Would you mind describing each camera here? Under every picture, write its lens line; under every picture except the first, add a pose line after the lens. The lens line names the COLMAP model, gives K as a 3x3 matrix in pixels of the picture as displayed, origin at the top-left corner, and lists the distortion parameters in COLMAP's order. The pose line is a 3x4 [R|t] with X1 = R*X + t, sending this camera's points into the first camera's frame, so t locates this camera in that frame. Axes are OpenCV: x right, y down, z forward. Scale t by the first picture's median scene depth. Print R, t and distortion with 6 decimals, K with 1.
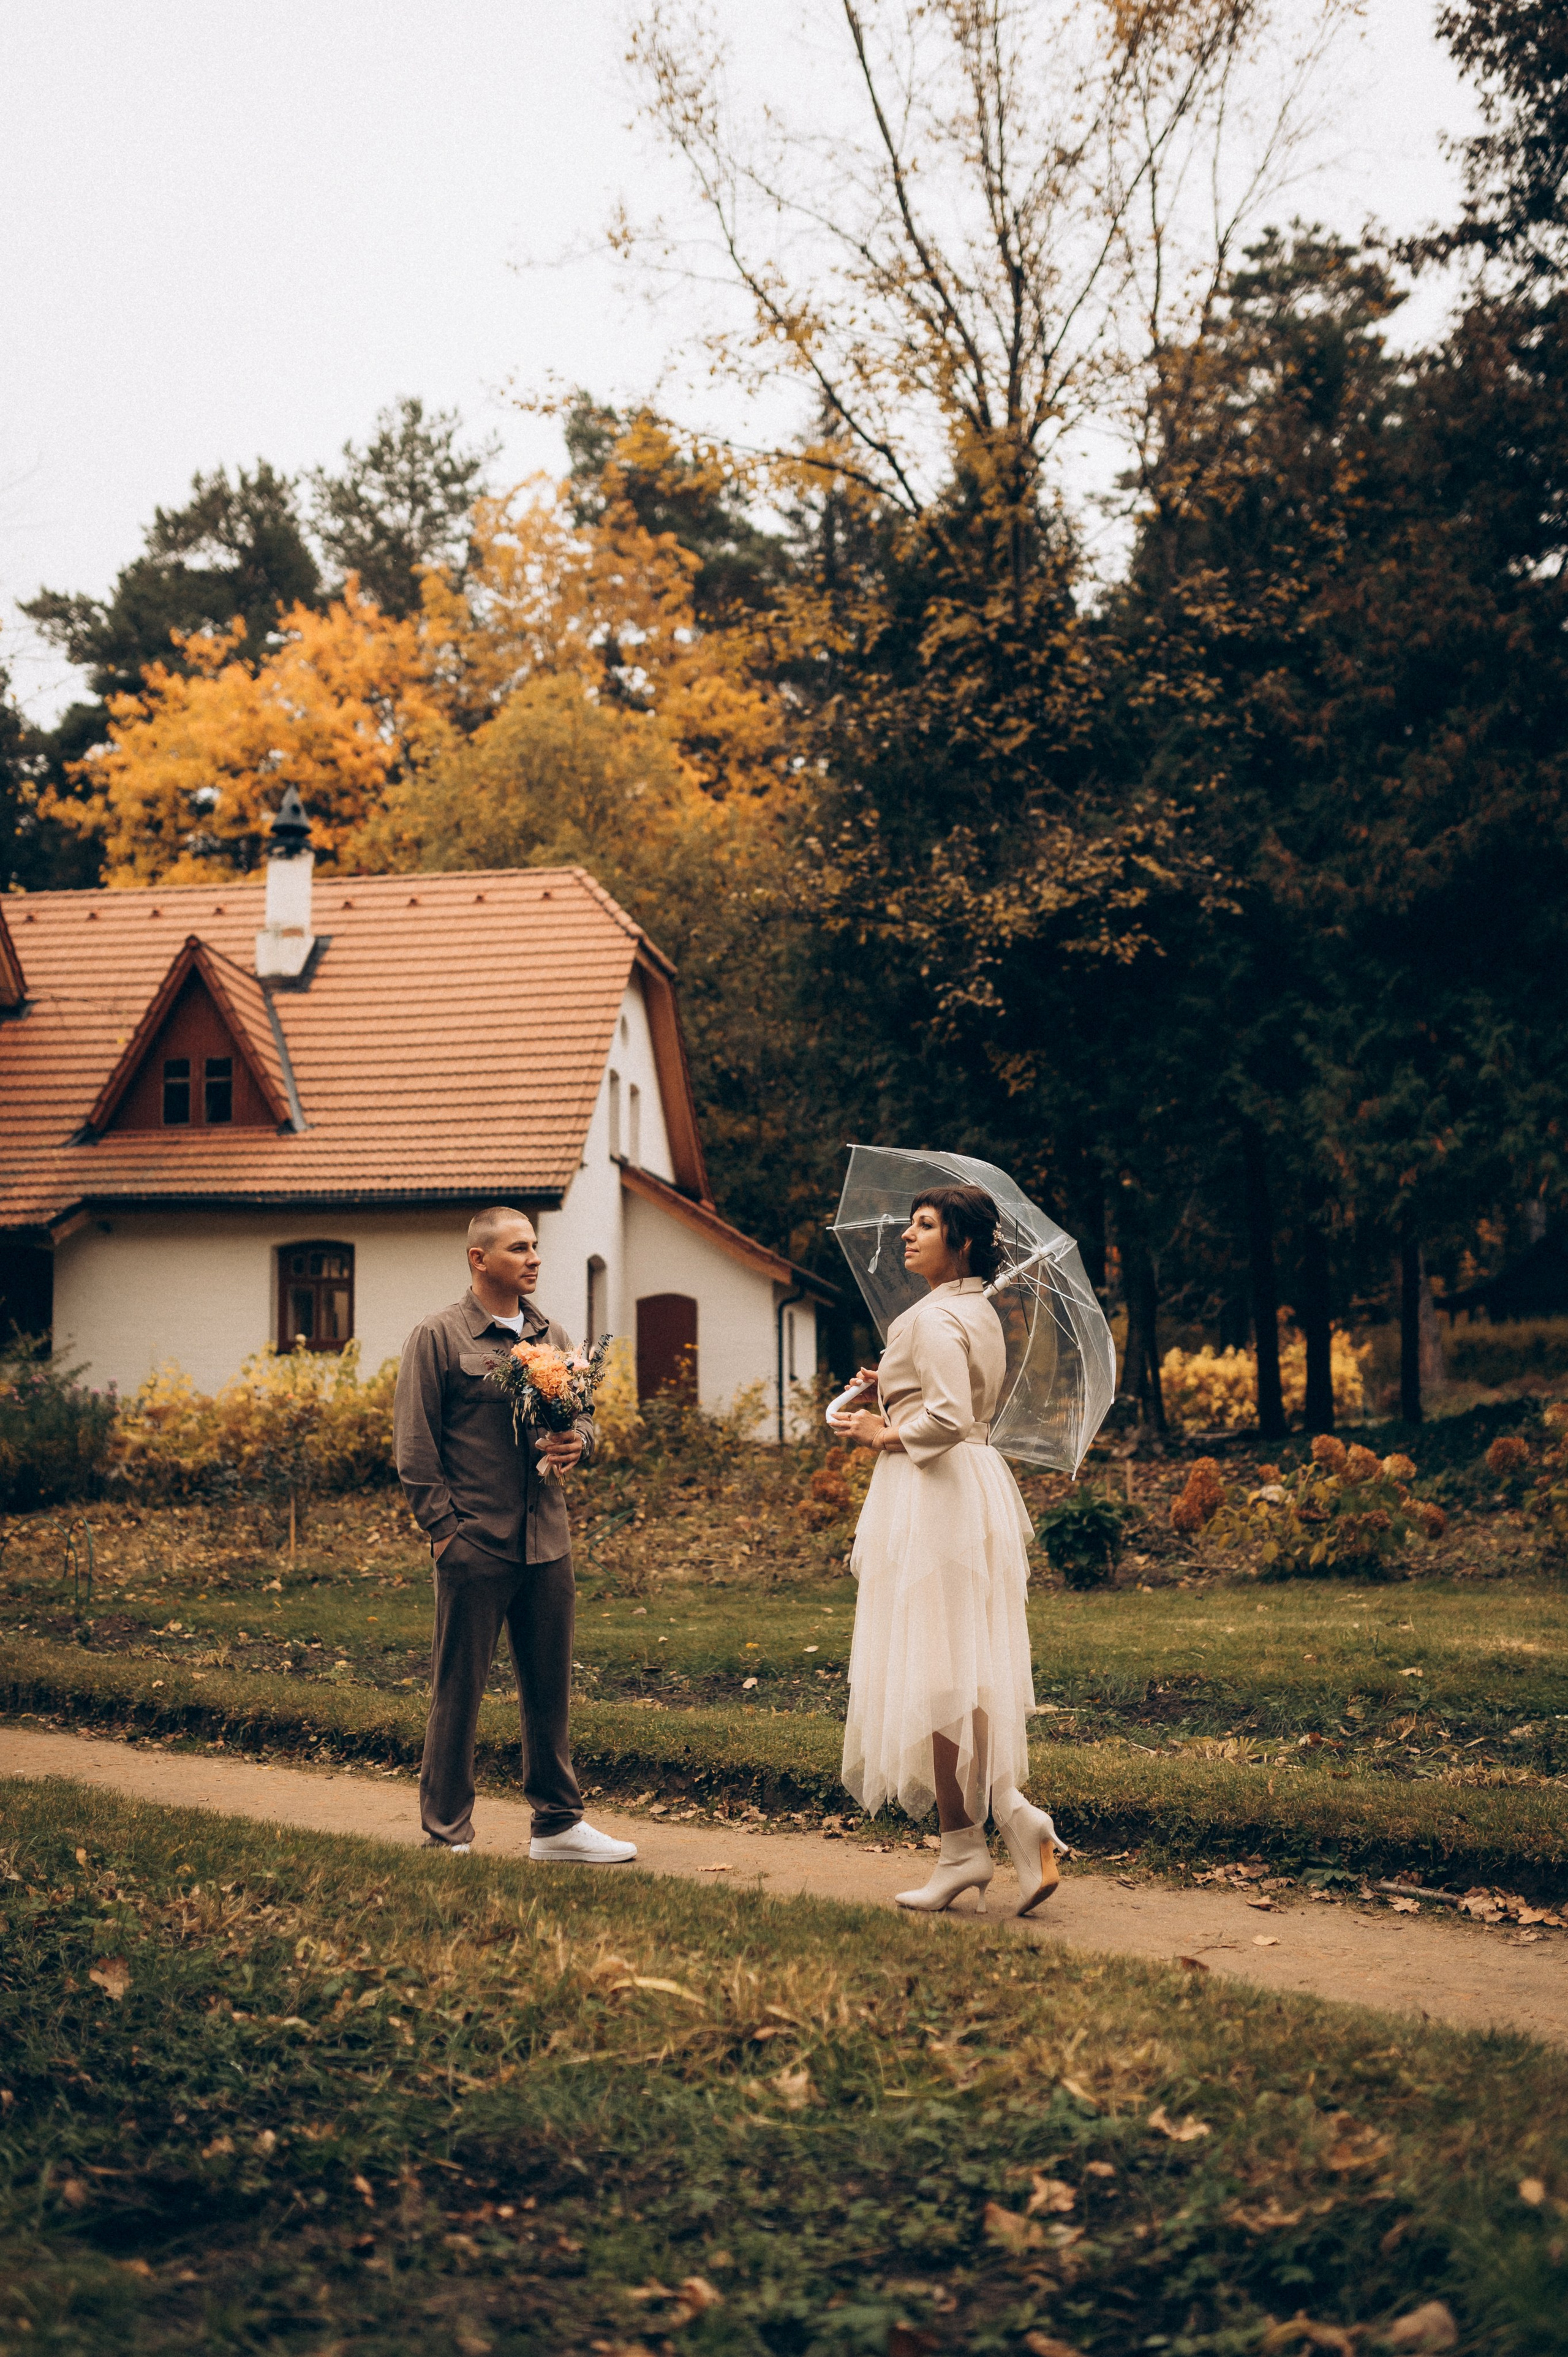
lens RADIAL K [[2243.6, 0, 794.7], [0, 2243.6, 1175.6], [0, 0, 1]] dist [-0.105462, 0.194350]
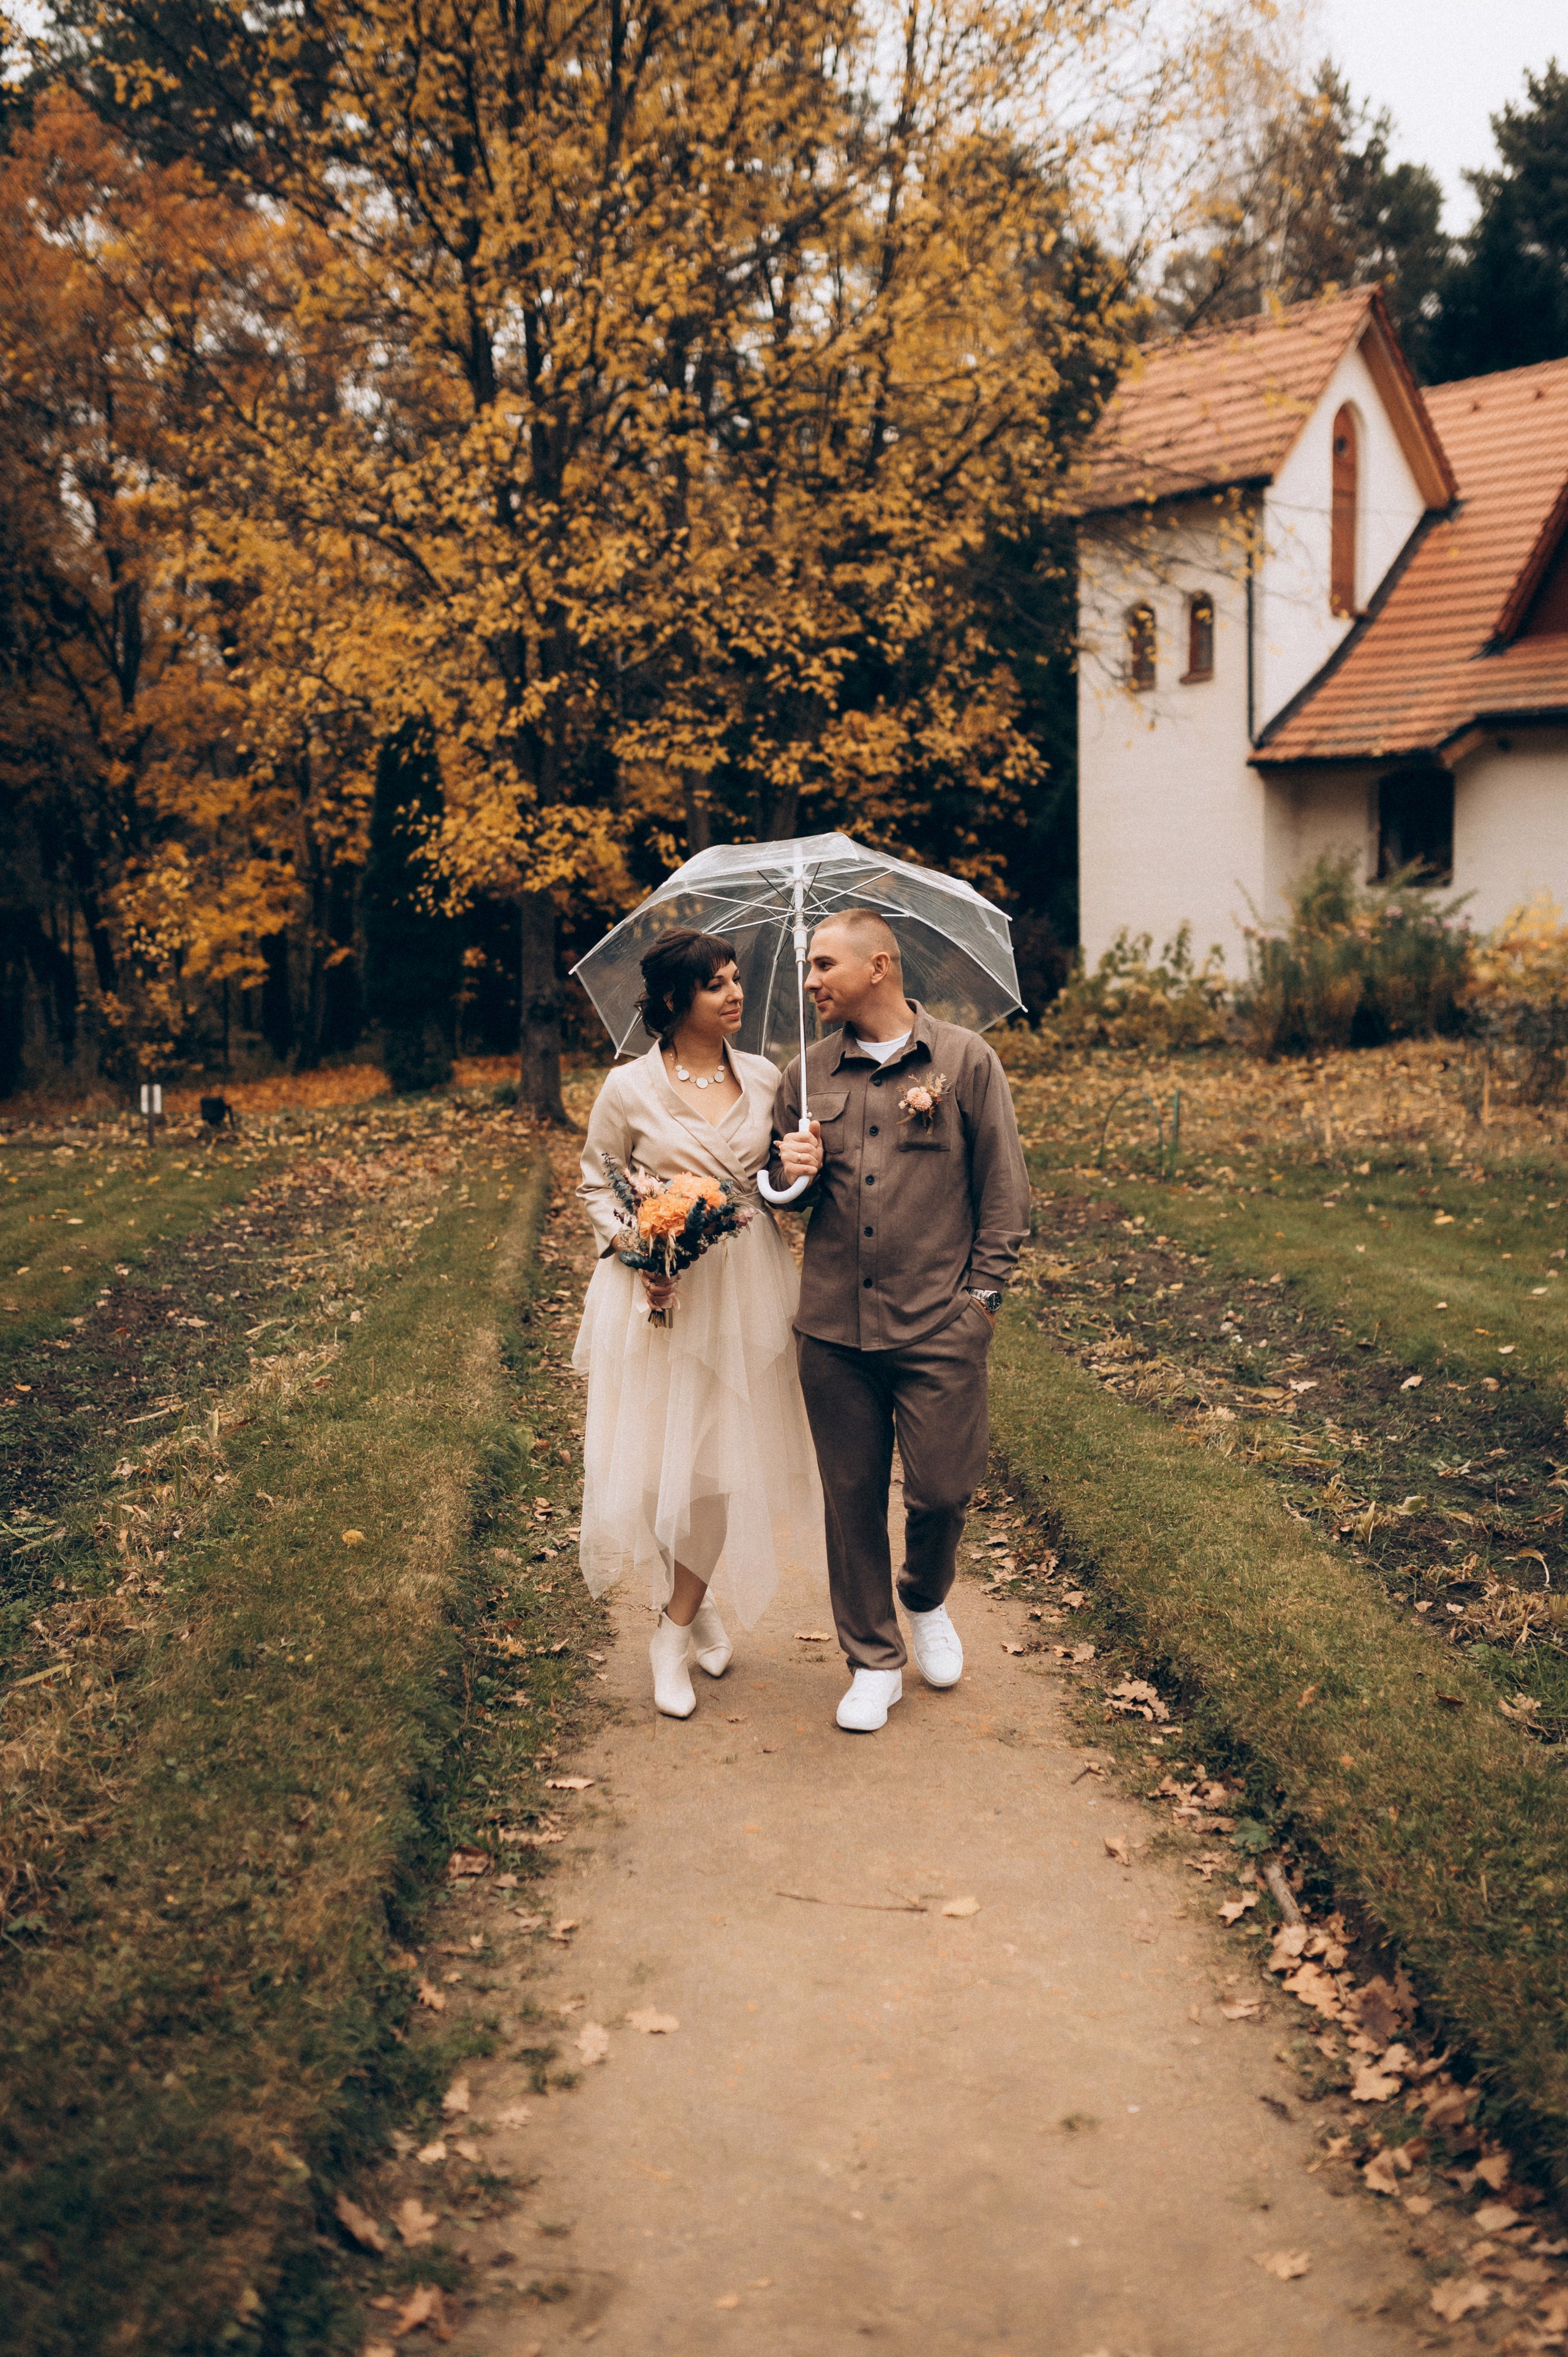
lens RADIAL K [[2243.6, 0, 794.7], [0, 2243.6, 1175.6], [0, 0, 1]] dist [-0.105462, 0.194350]
pose [[0.720757, 0.078548, -0.688723, 0.132914], [0.086860, 0.975494, 0.202154, -0.014546], [0.687724, -0.205526, 0.696272, 0.093309]]
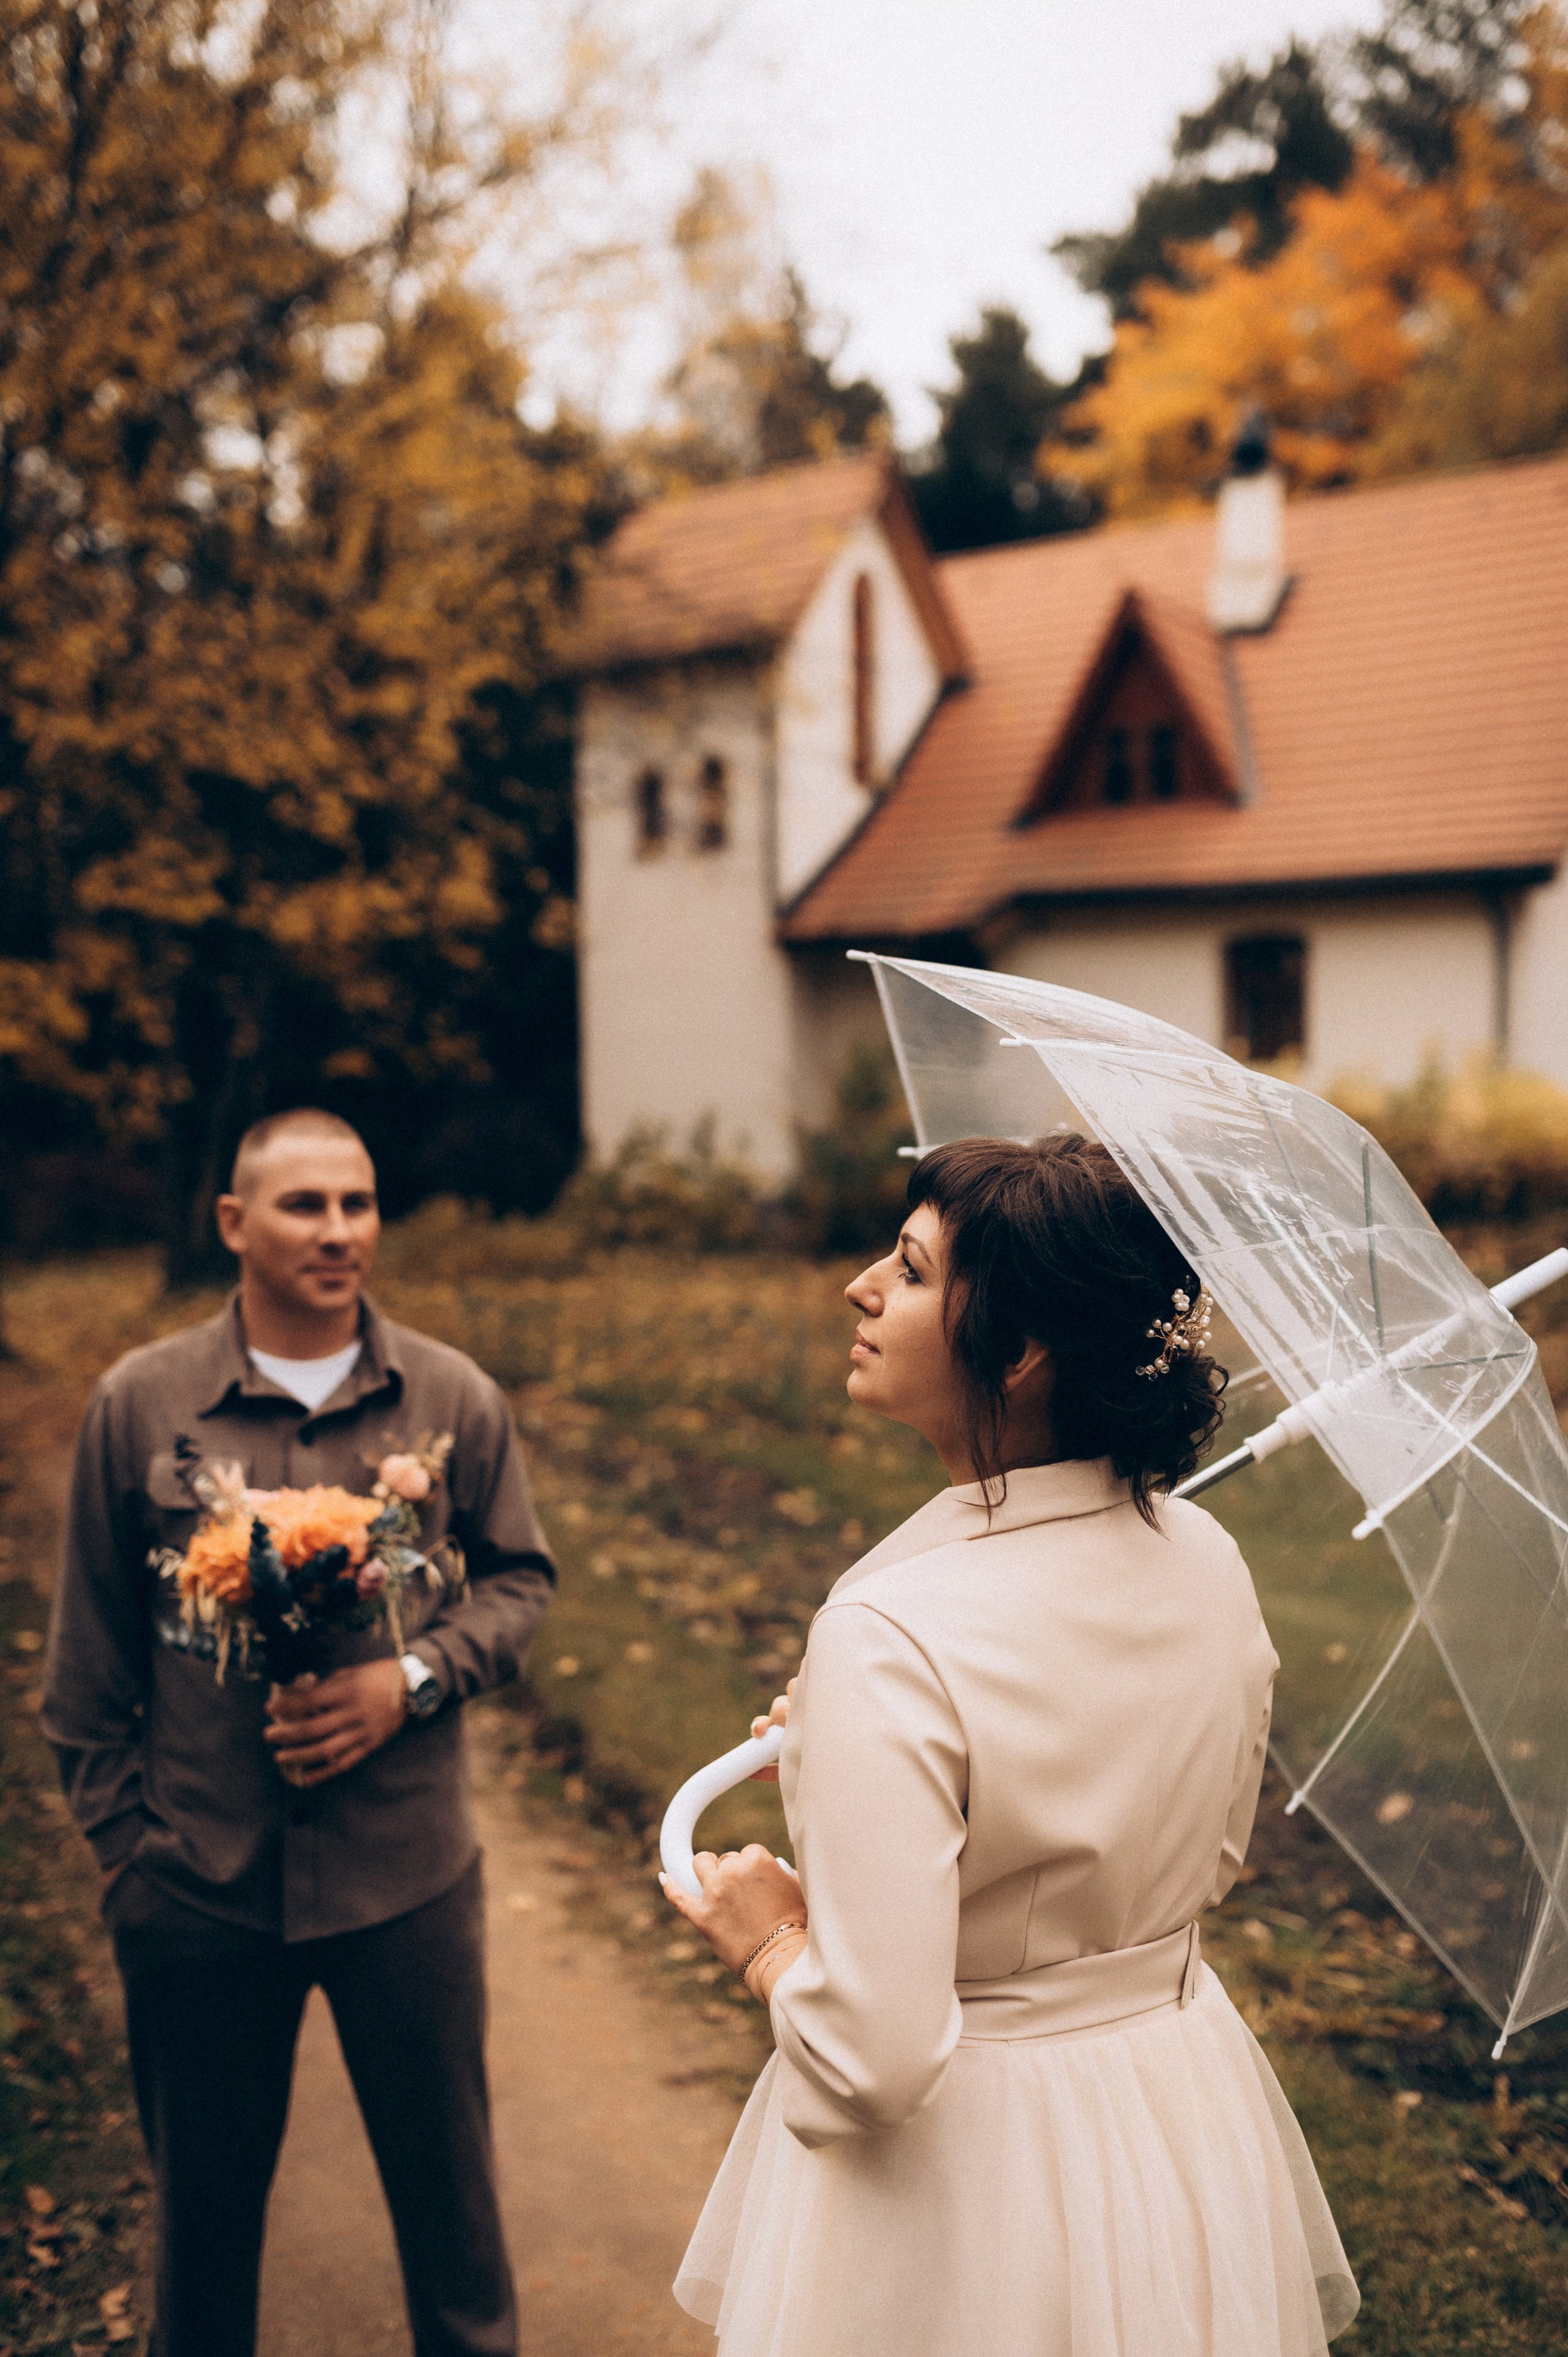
lens RADIAL K [[2204.3, 0, 778.3], [0, 2204.3, 1190.9], [0, 0, 1]] dist [-0.087080, 0.113020]
pose [[0.869083, 0.027430, -0.493905, 0.039302], [0.052325, 0.987762, 0.146929, -0.006461], [0.491891, -0.153537, 0.857012, 0.163713]]
